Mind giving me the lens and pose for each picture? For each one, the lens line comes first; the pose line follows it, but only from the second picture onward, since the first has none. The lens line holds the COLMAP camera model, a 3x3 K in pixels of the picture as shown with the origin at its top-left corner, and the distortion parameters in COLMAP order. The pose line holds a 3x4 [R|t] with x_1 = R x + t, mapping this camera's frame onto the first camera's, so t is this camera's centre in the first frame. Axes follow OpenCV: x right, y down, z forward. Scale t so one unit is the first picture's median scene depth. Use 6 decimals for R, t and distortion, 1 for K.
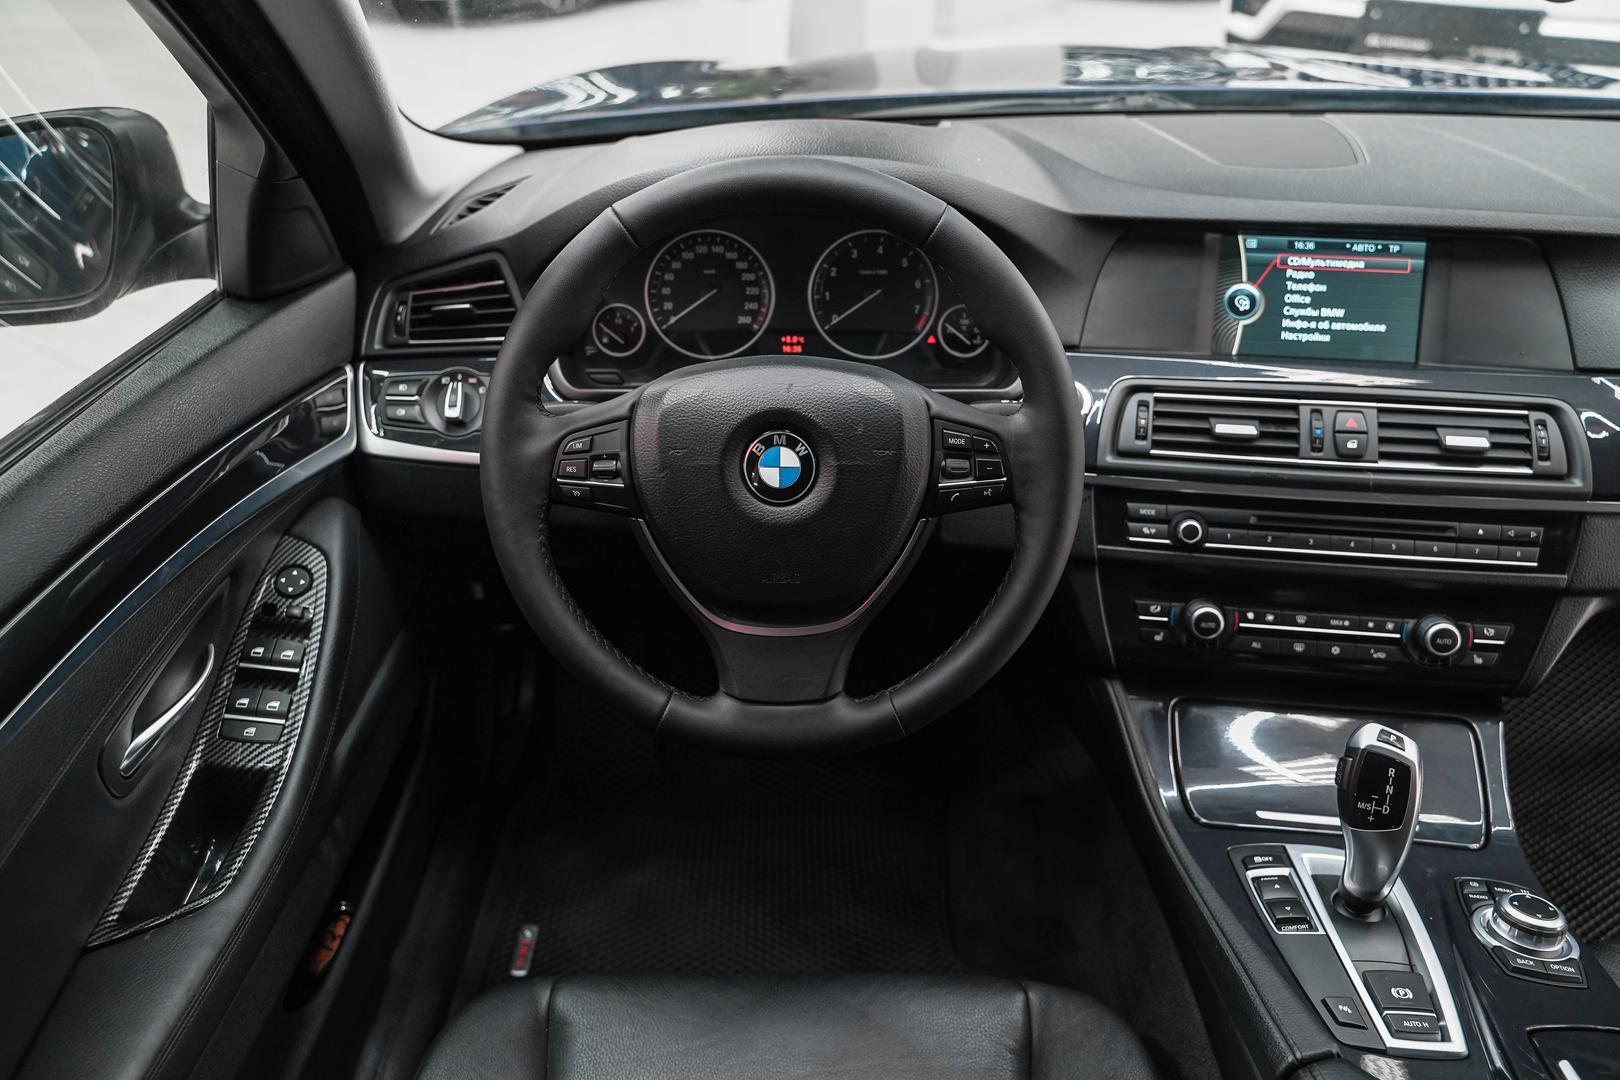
lens RADIAL K [[1297.2, 0, 810.0], [0, 1297.2, 540.0], [0, 0, 1]] dist [-0.009434, 0.005825]
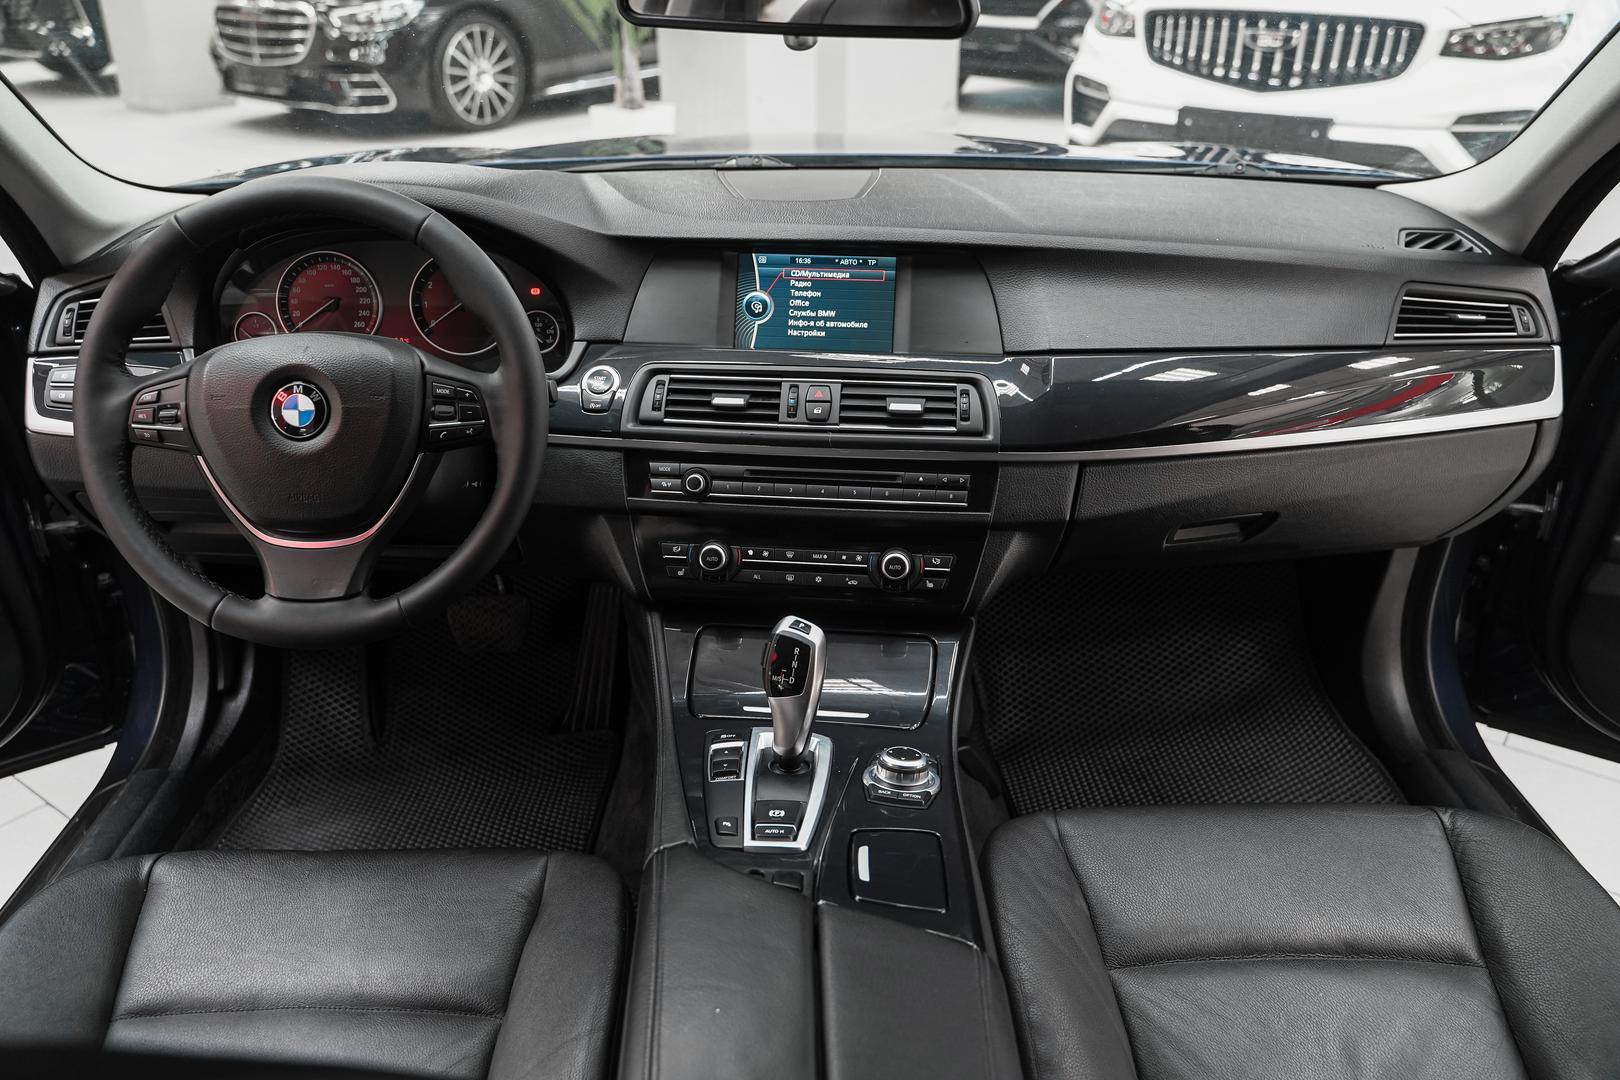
lens RADIAL K [[1297.2, 0, 810.0], [0, 1297.2, 540.0], [0, 0, 1]] dist [-0.009434, 0.005825]
pose [[0.999585, -0.009229, 0.027288, 0.367721], [0.011477, 0.996448, -0.083430, 0.152082], [-0.026422, 0.083709, 0.996140, -0.234057]]
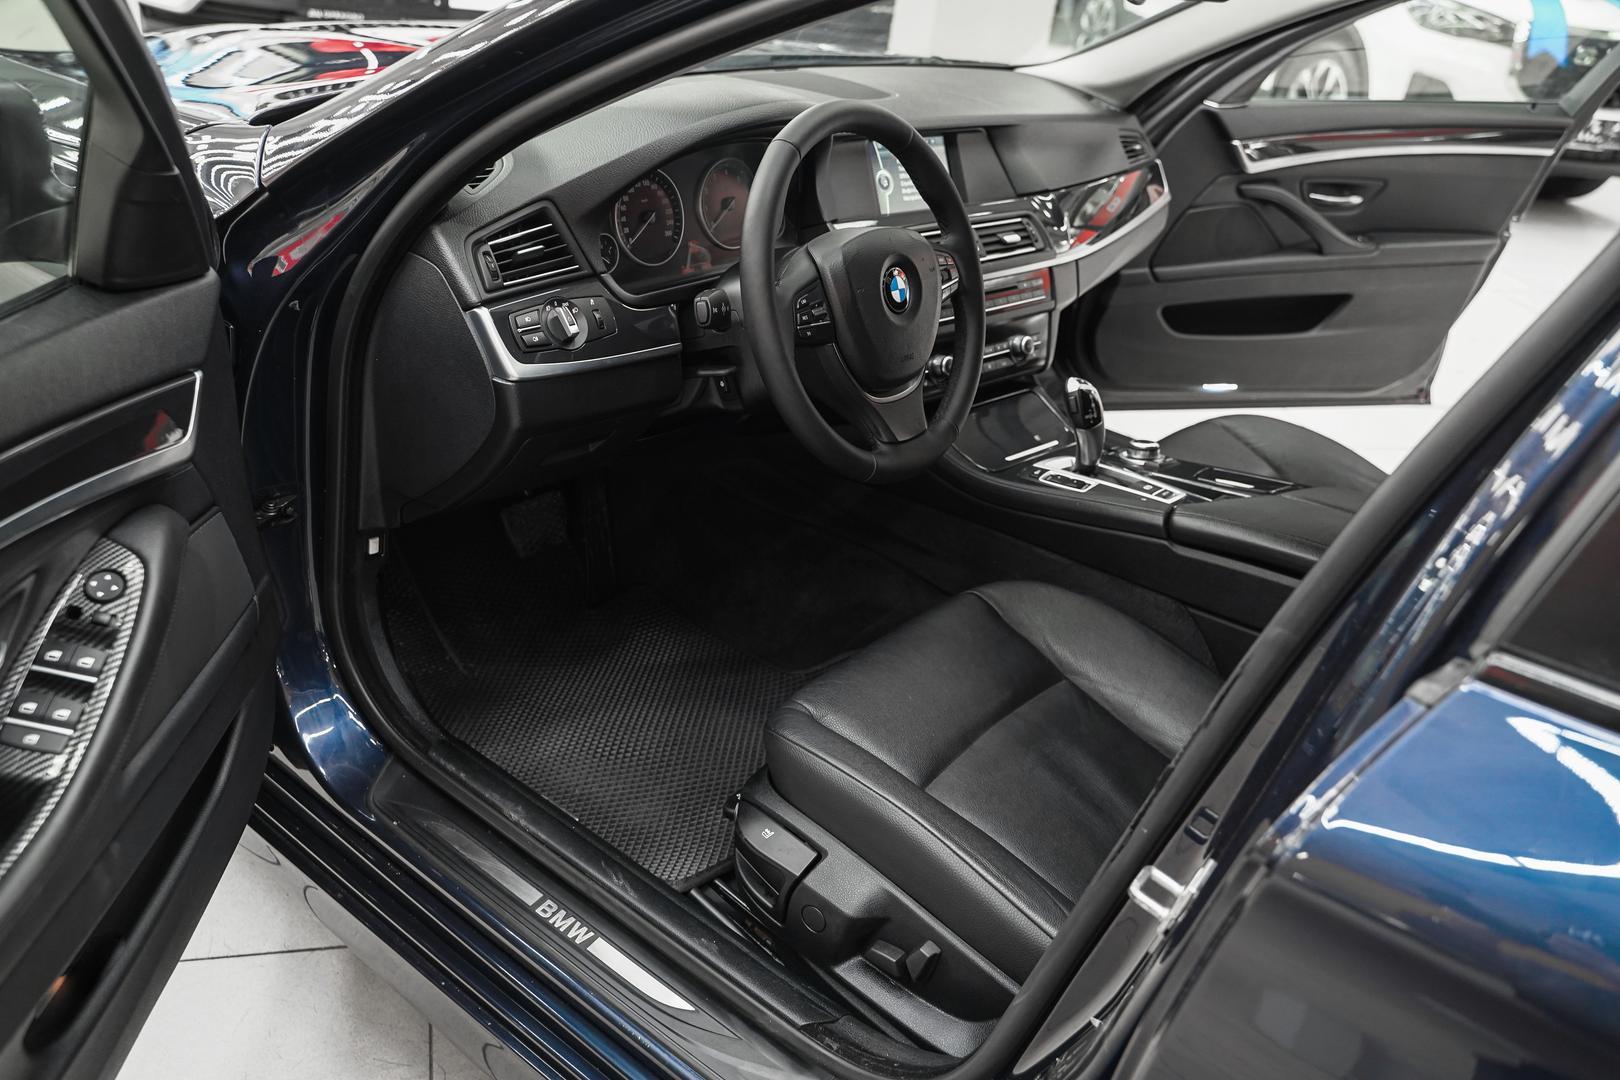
lens RADIAL K [[1297.2, 0, 810.0], [0, 1297.2, 540.0], [0, 0, 1]] dist [-0.009434, 0.005825]
pose [[0.604094, -0.303604, 0.736815, -1.137241], [0.289854, 0.944967, 0.151730, -0.031701], [-0.742331, 0.121910, 0.658849, 0.039713]]
